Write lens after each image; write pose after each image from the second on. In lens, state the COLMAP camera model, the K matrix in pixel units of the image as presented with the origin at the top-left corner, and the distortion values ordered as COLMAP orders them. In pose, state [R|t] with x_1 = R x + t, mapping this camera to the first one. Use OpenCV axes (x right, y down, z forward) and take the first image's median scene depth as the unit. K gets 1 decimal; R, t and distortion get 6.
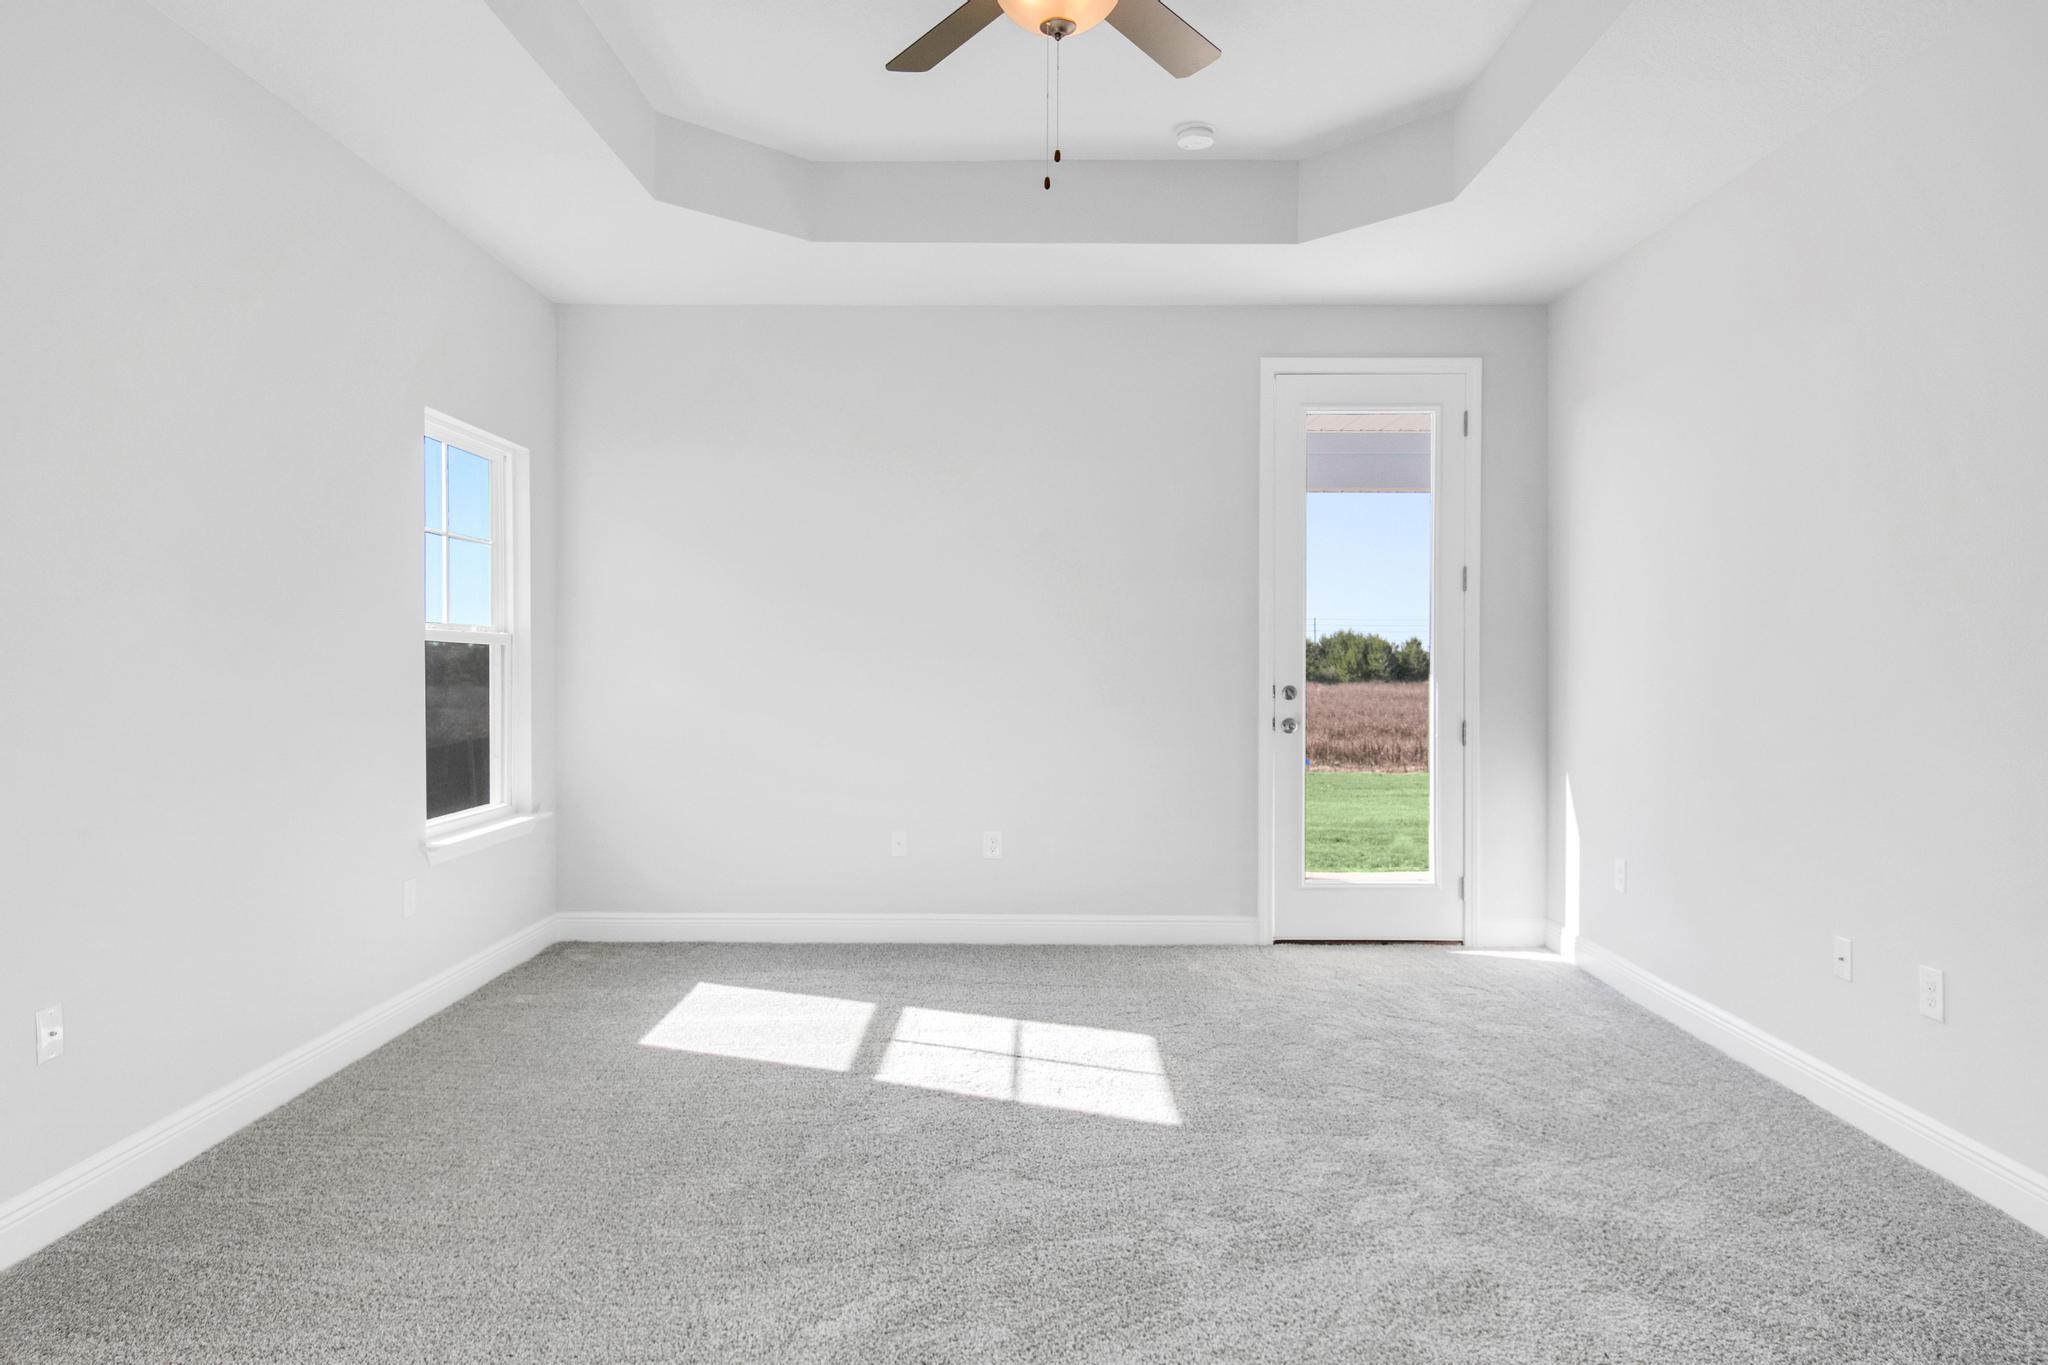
lens RADIAL K [[1284.3, 0, 1027.6], [0, 1284.3, 671.3], [0, 0, 1]] dist [0.004284, -0.001481]
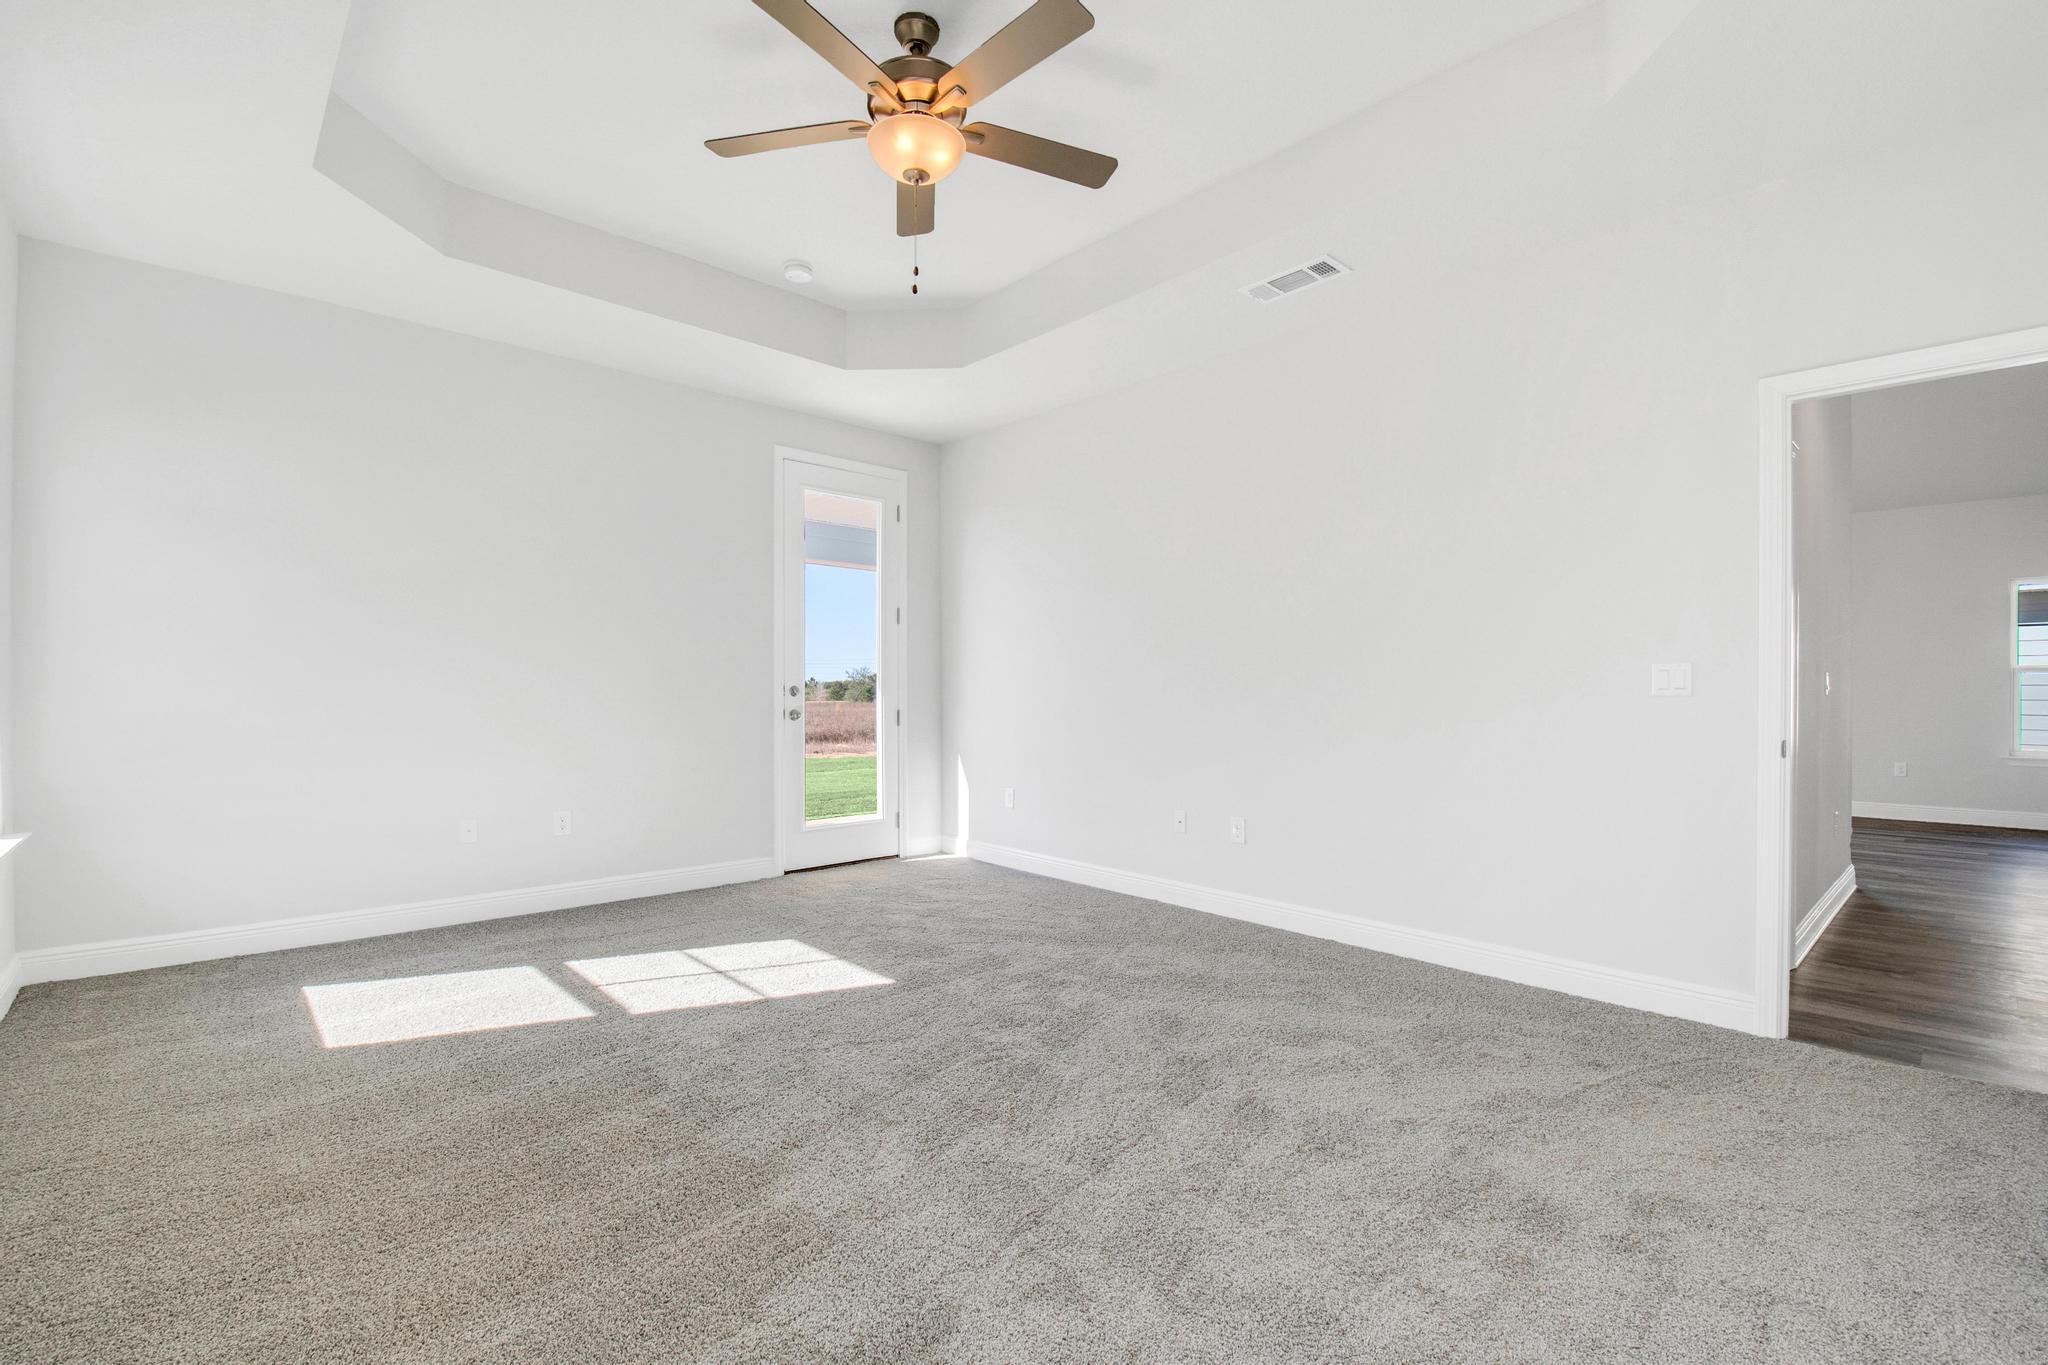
lens RADIAL K [[927.3, 0, 1014.2], [0, 927.3, 700.6], [0, 0, 1]] dist [0.001433, -0.000081]
pose [[0.734558, -0.009564, 0.678478, -0.337517], [0.009201, 0.999949, 0.004134, 0.027933], [-0.678483, 0.003206, 0.734609, 0.122186]]
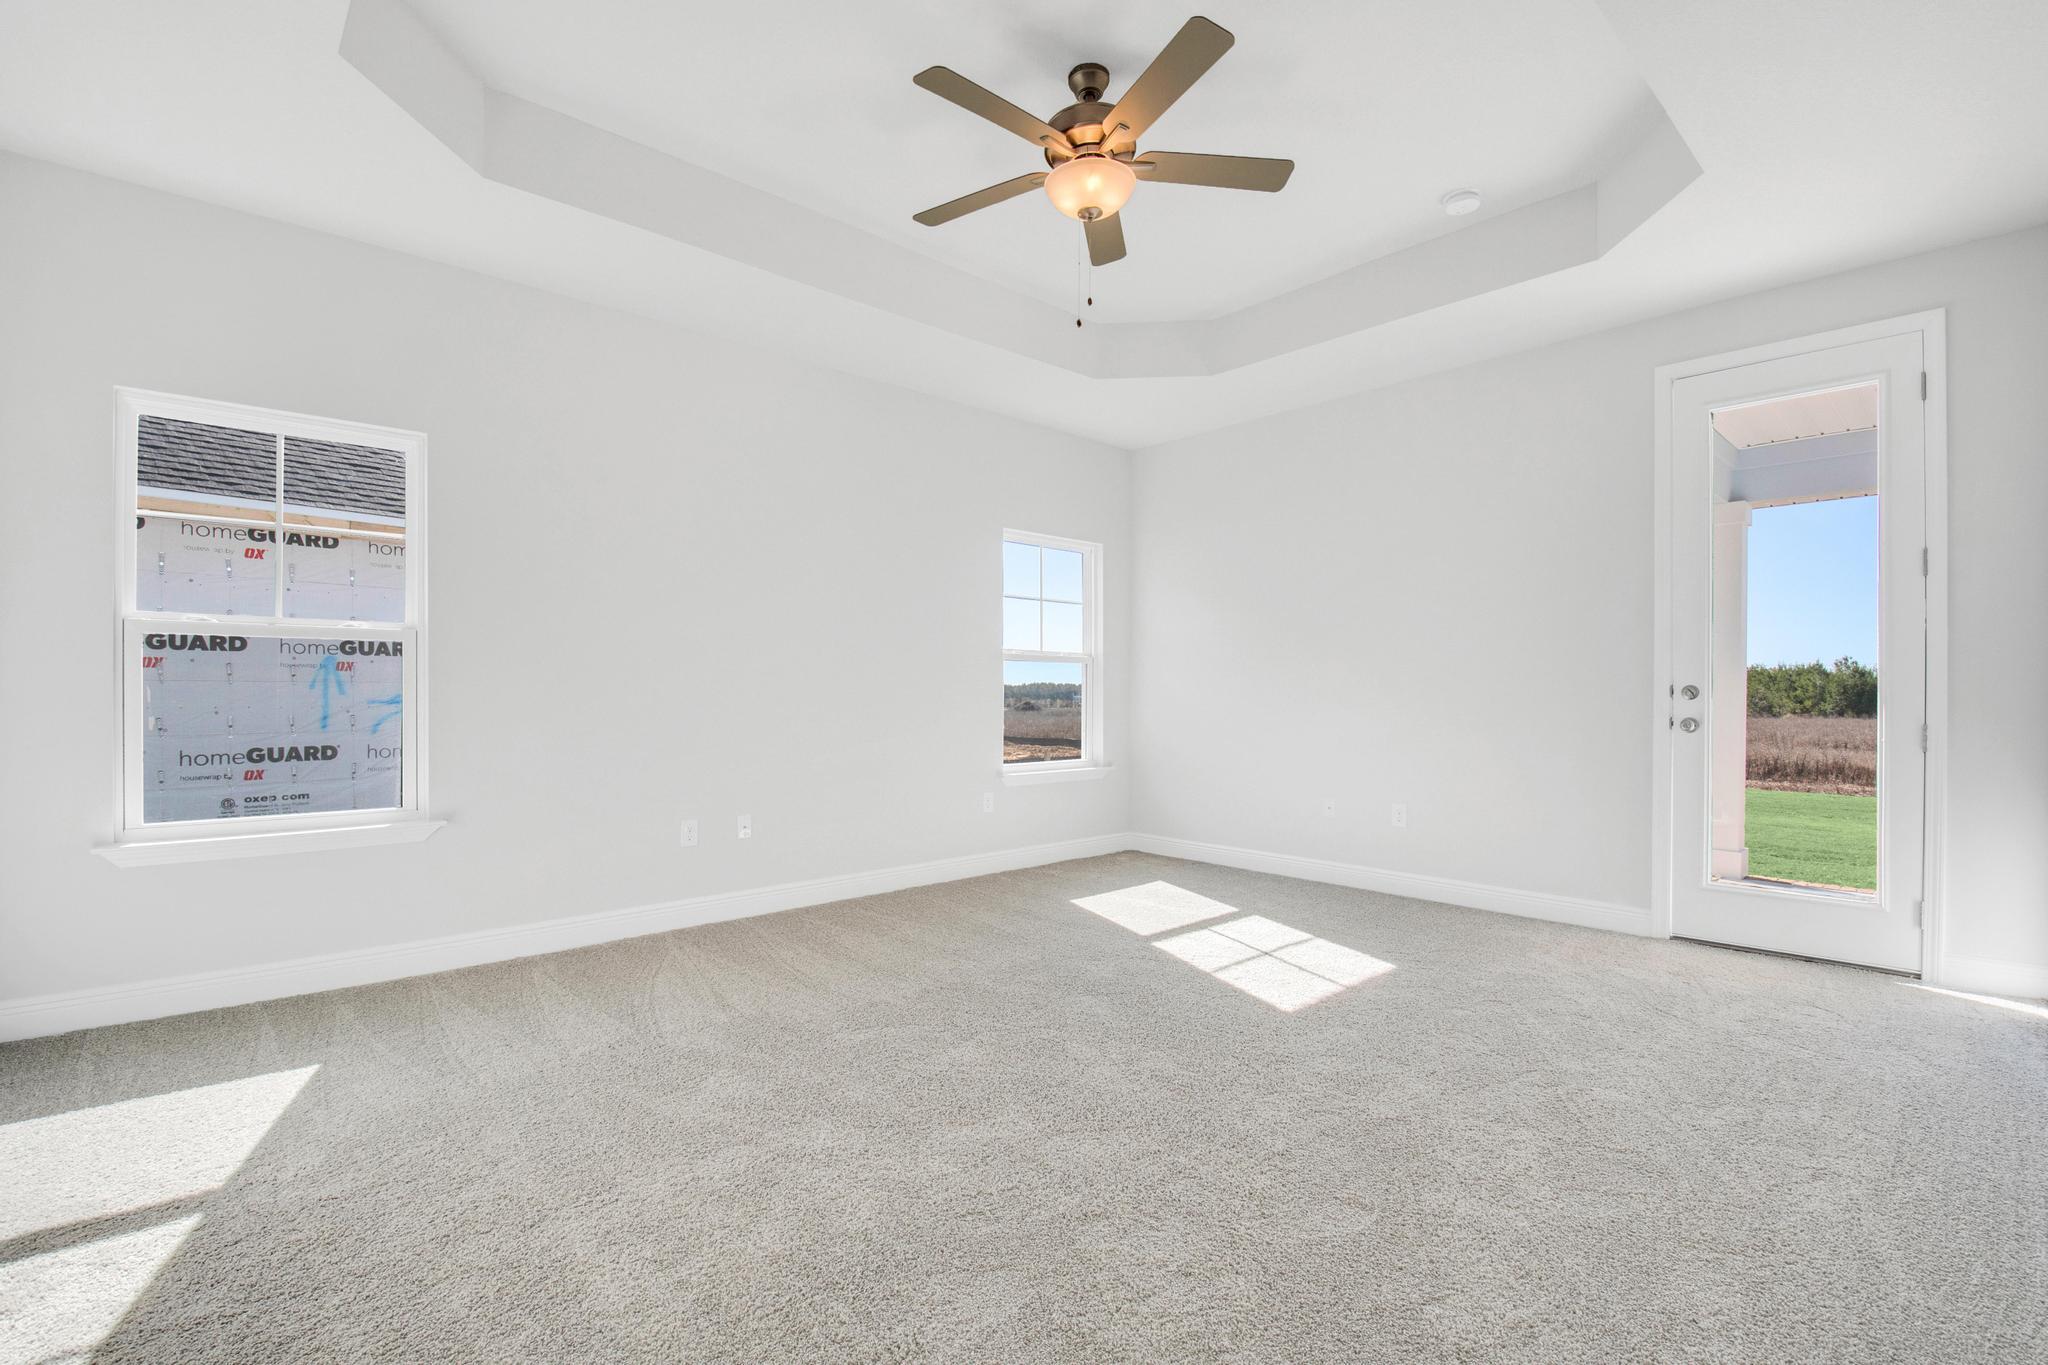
lens RADIAL K [[897.9, 0, 970.8], [0, 897.9, 700.4], [0, 0, 1]] dist [0.001382, -0.020816]
pose [[0.648076, 0.004263, -0.761564, 0.418038], [-0.009941, 0.999946, -0.002863, 0.034529], [0.761511, 0.009426, 0.648084, 0.137056]]
